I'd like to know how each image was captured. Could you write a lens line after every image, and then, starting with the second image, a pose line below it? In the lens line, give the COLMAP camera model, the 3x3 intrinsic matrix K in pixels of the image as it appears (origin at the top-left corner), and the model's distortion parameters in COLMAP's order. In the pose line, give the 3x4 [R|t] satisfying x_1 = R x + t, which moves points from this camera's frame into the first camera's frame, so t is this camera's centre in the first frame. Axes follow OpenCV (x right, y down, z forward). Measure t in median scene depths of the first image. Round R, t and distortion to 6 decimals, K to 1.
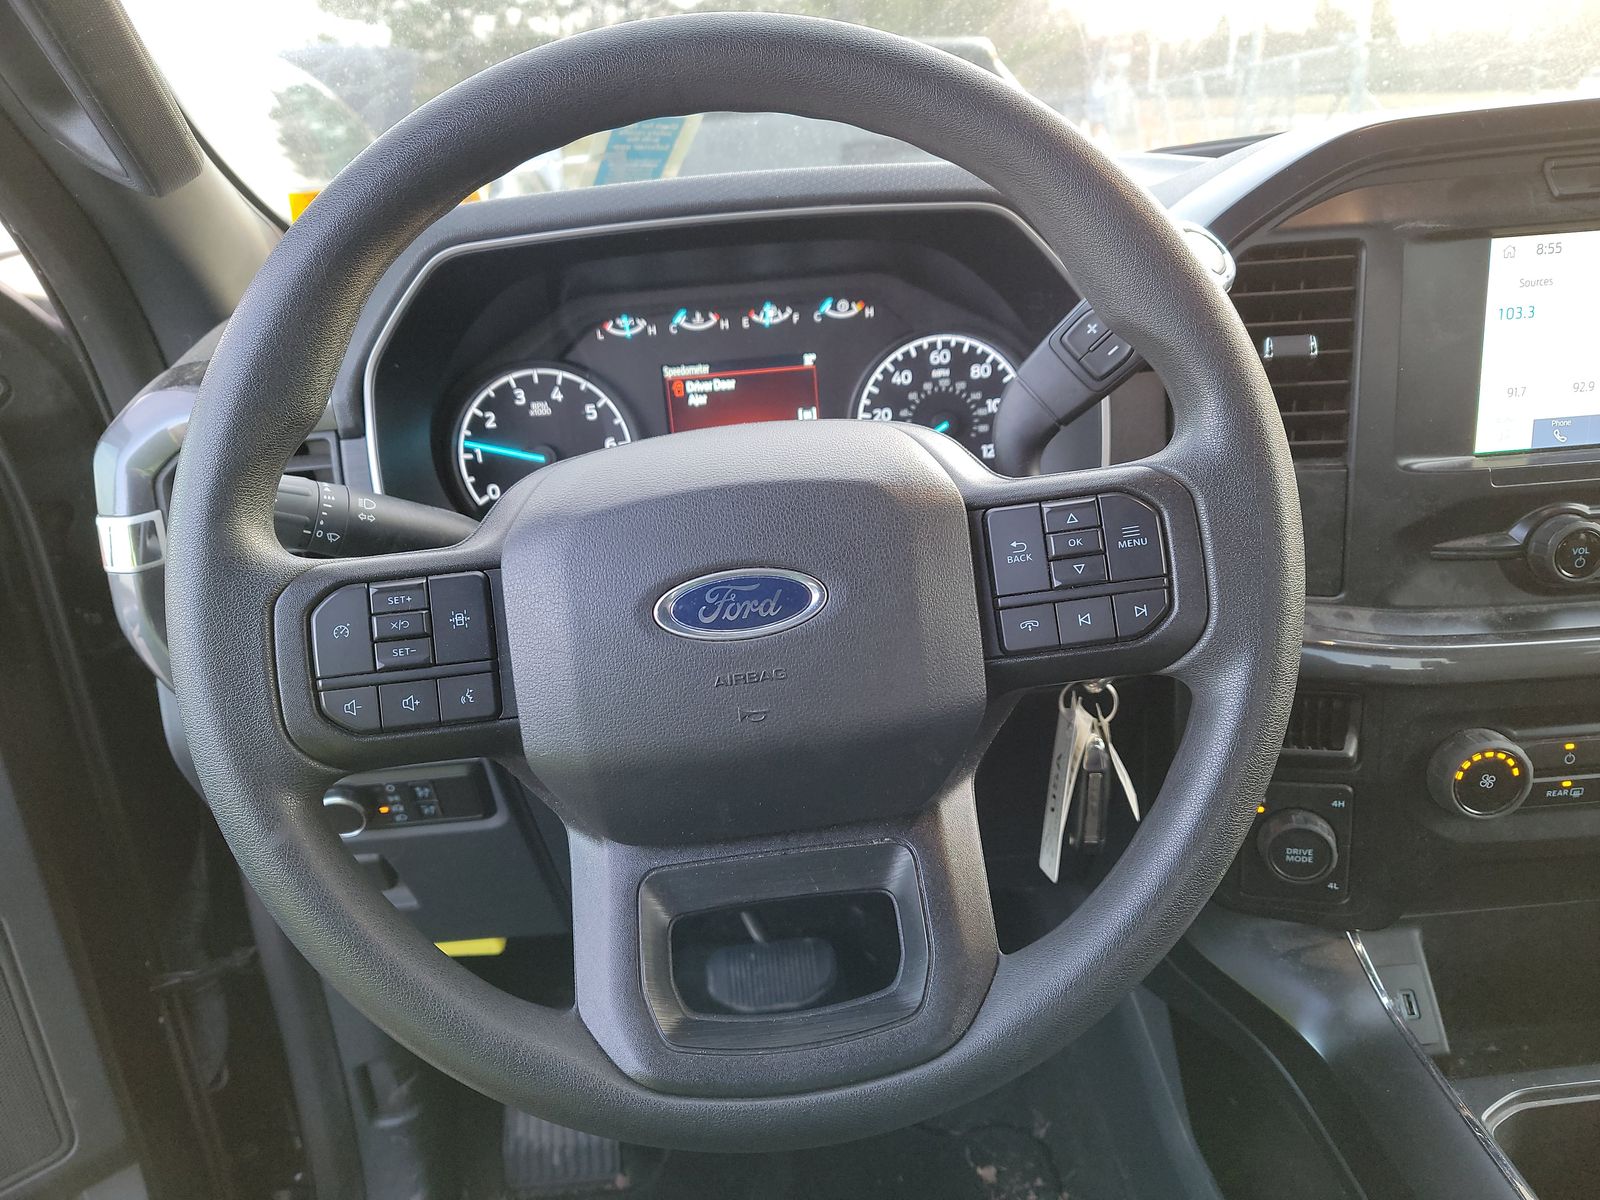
lens RADIAL K [[1118.0, 0, 800.0], [0, 1118.0, 600.0], [0, 0, 1]] dist [0.069806, -0.069996]
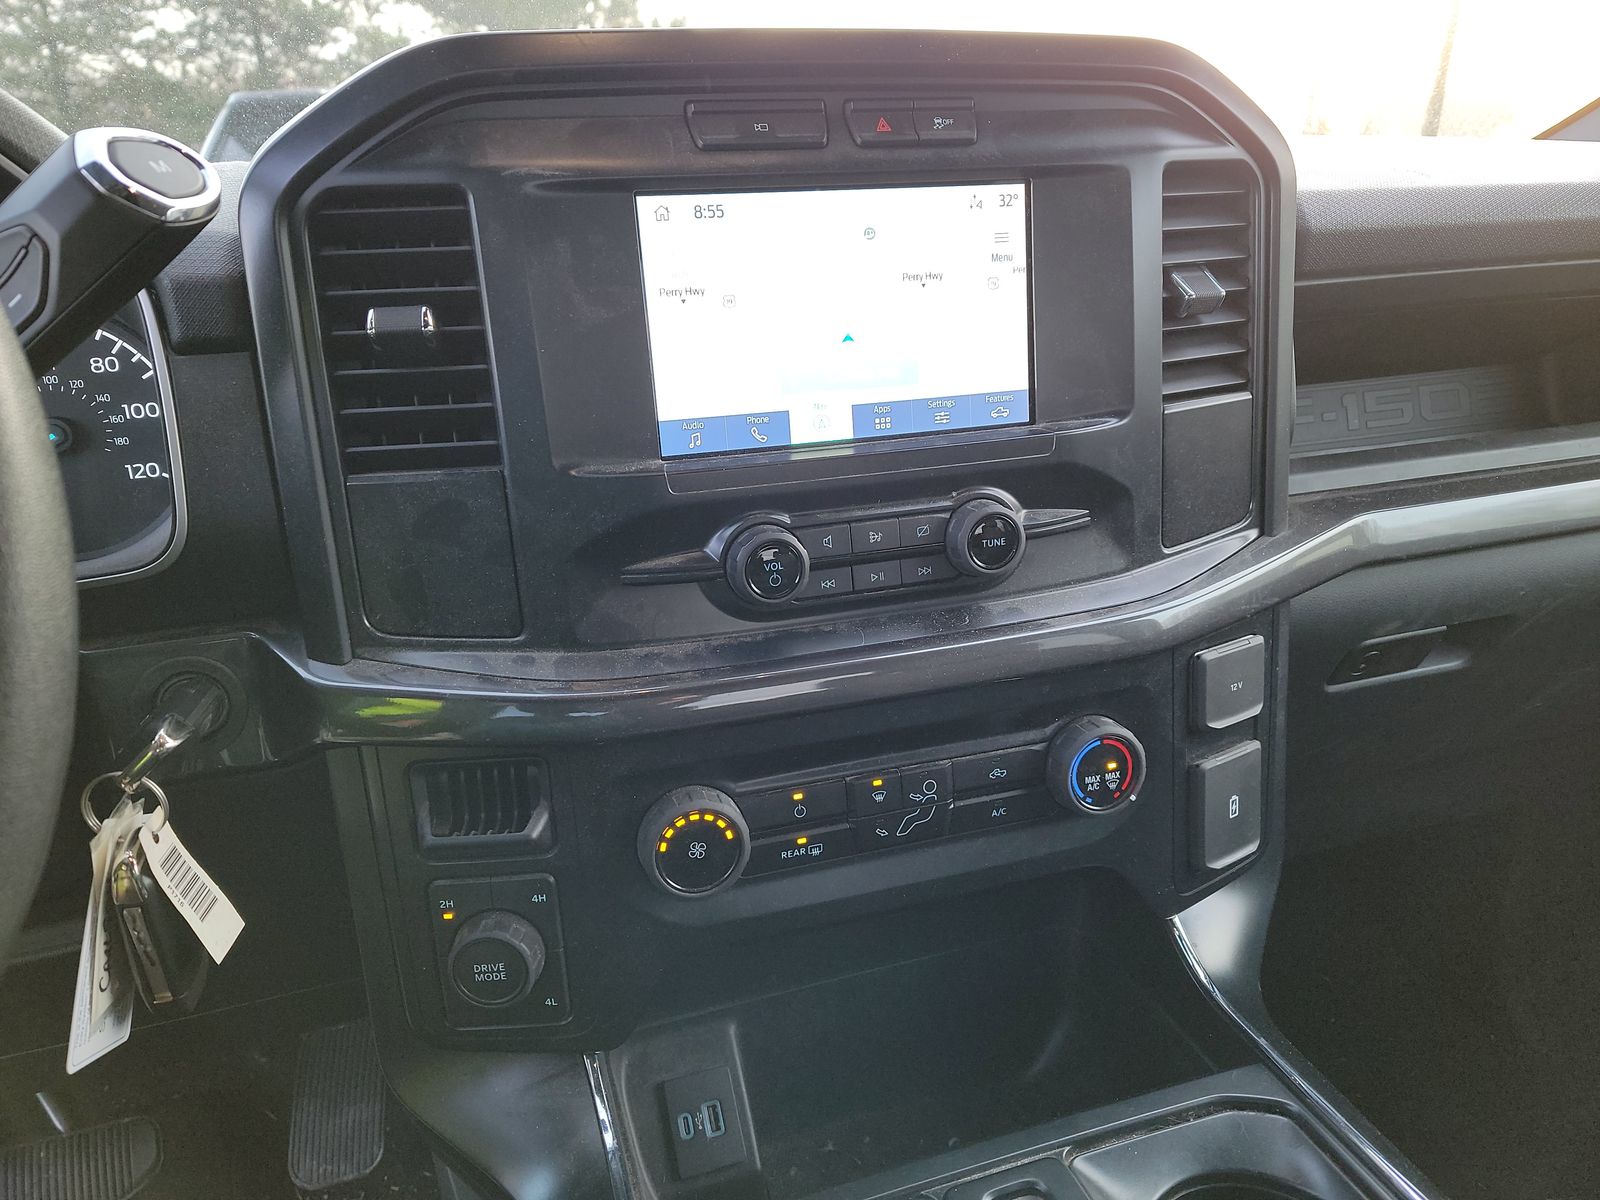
lens RADIAL K [[1118.0, 0, 800.0], [0, 1118.0, 600.0], [0, 0, 1]] dist [0.069806, -0.069996]
pose [[0.962581, -0.051520, 0.266051, 0.399766], [0.065963, 0.996778, -0.045630, 0.017755], [-0.262843, 0.061472, 0.962878, 0.158981]]
